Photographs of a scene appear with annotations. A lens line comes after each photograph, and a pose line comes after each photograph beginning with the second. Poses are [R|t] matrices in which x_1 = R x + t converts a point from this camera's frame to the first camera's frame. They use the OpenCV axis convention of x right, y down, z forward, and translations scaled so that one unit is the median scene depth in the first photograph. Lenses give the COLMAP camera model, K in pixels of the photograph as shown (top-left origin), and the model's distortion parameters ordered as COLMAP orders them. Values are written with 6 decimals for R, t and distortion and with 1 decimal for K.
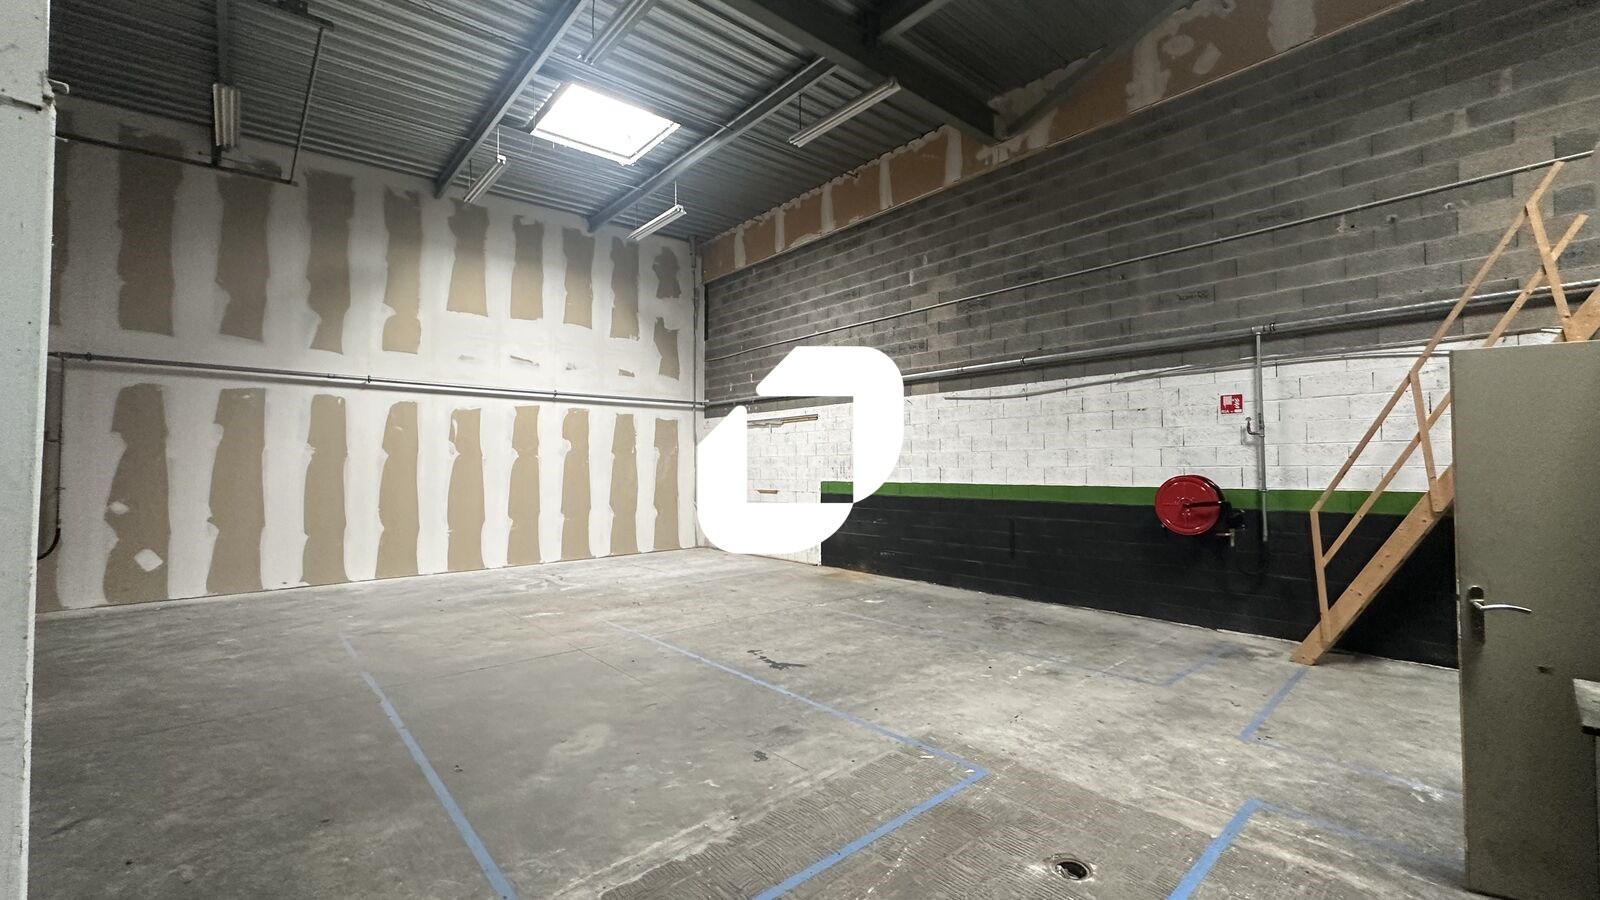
lens RADIAL K [[636.5, 0, 802.3], [0, 636.5, 451.3], [0, 0, 1]] dist [-0.003140, 0.000006]
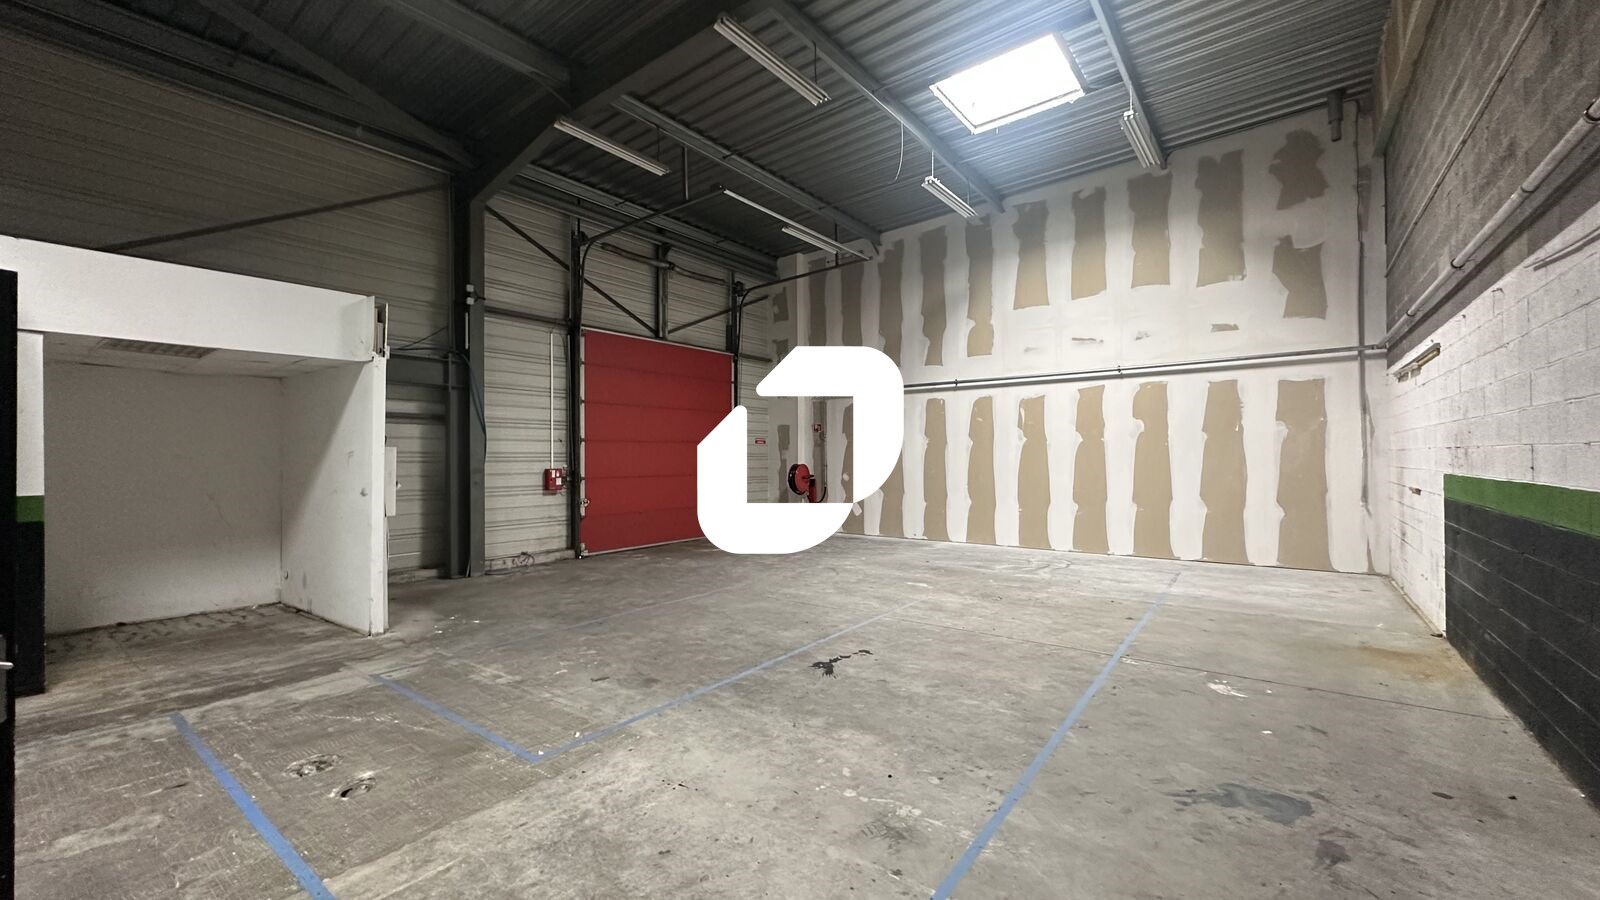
lens RADIAL K [[636.5, 0, 797.5], [0, 636.5, 451.1], [0, 0, 1]] dist [-0.003140, 0.000006]
pose [[0.192558, -0.007490, -0.981257, 0.523536], [0.032239, 0.999479, -0.001303, 0.014958], [0.980756, -0.031384, 0.192699, 0.478442]]
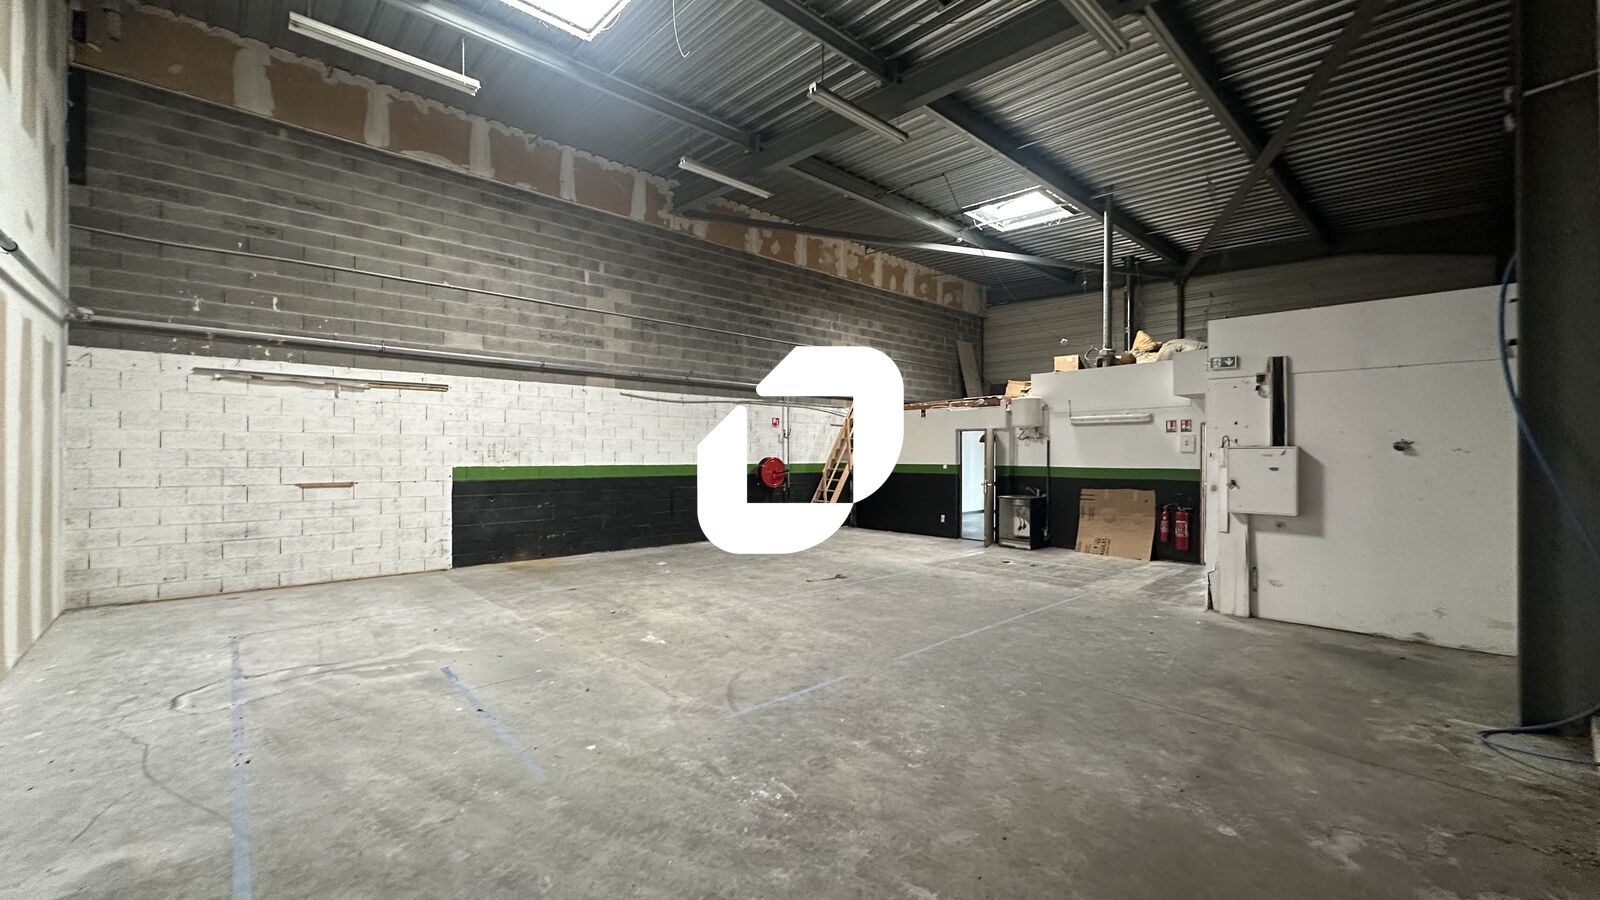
lens RADIAL K [[636.5, 0, 800.2], [0, 636.5, 449.6], [0, 0, 1]] dist [-0.003140, 0.000006]
pose [[-0.022462, 0.008818, 0.999709, -0.979159], [-0.032260, 0.999434, -0.009540, 0.021654], [-0.999227, -0.032465, -0.022165, 0.690089]]
